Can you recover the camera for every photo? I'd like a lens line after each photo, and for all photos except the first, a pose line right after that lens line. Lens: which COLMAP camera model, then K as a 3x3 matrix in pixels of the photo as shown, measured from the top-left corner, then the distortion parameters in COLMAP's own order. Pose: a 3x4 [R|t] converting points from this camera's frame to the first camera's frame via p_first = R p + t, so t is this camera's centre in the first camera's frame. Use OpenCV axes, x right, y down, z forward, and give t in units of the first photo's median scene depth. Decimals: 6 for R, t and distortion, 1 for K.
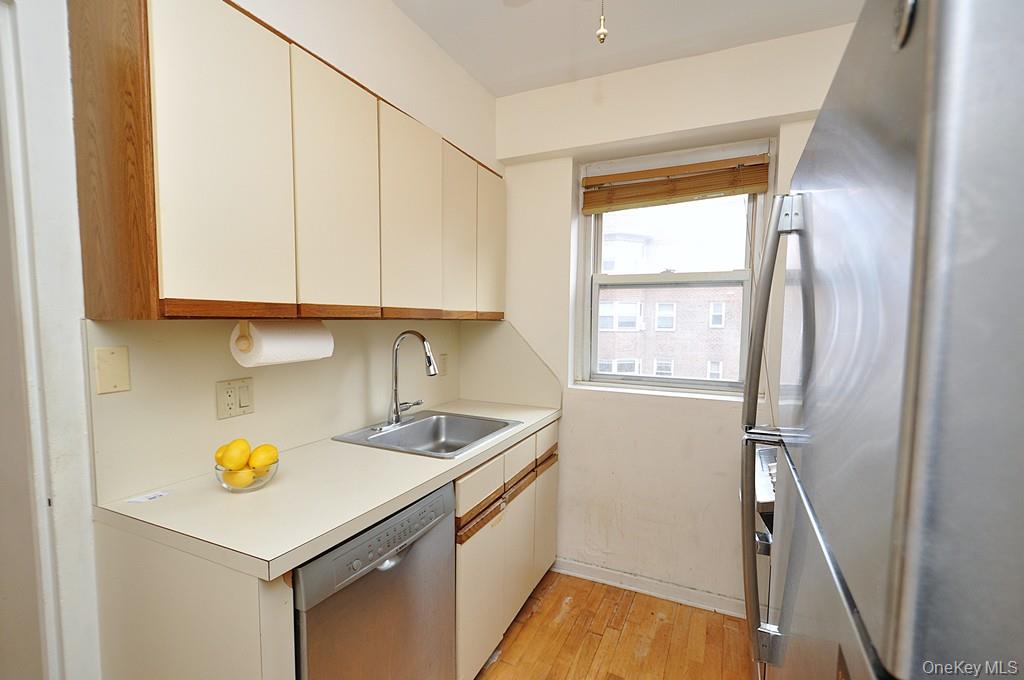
lens RADIAL K [[461.5, 0, 511.7], [0, 461.5, 353.6], [0, 0, 1]] dist [0.011253, -0.008838]
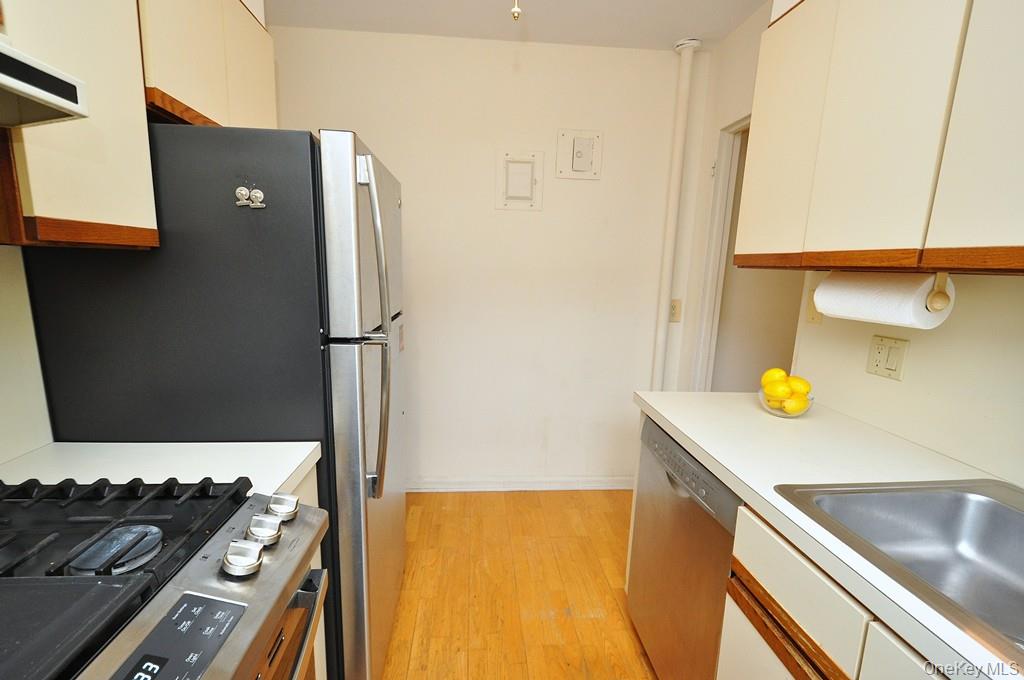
lens RADIAL K [[457.5, 0, 510.7], [0, 457.5, 353.0], [0, 0, 1]] dist [0.008715, -0.008914]
pose [[-0.867278, 0.060792, -0.494099, 0.371606], [-0.074174, 0.965657, 0.249006, -0.062181], [0.492268, 0.252606, -0.832984, 0.995179]]
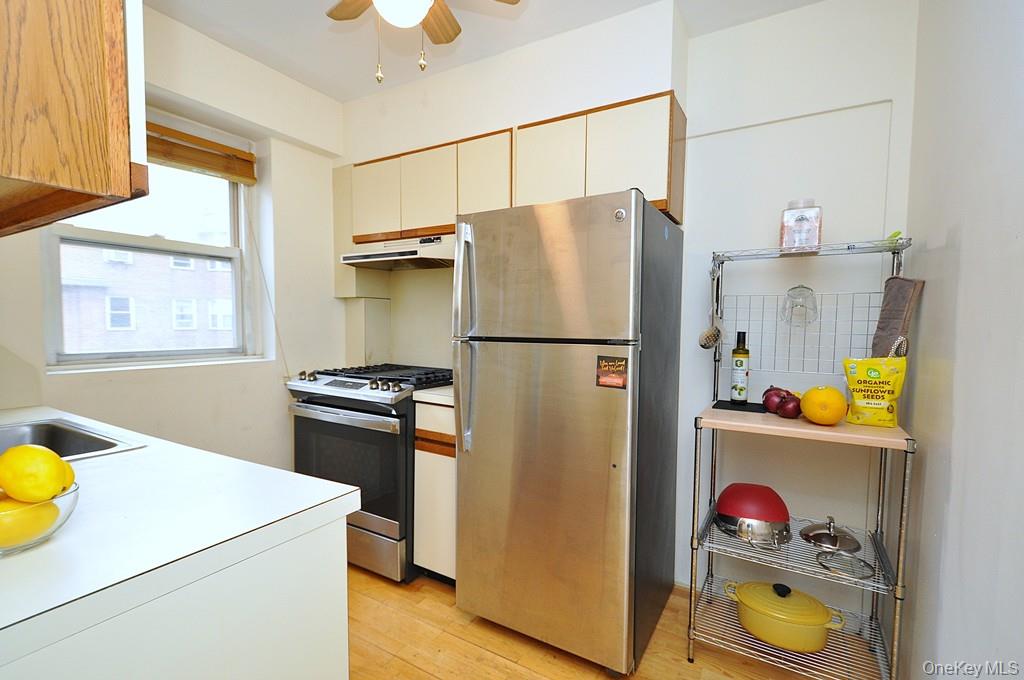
lens RADIAL K [[461.5, 0, 511.7], [0, 461.5, 353.6], [0, 0, 1]] dist [0.011253, -0.008838]
pose [[0.099205, -0.073283, 0.992365, -0.626477], [0.069708, 0.995346, 0.066535, 0.052378], [-0.992622, 0.062575, 0.103852, 0.243199]]
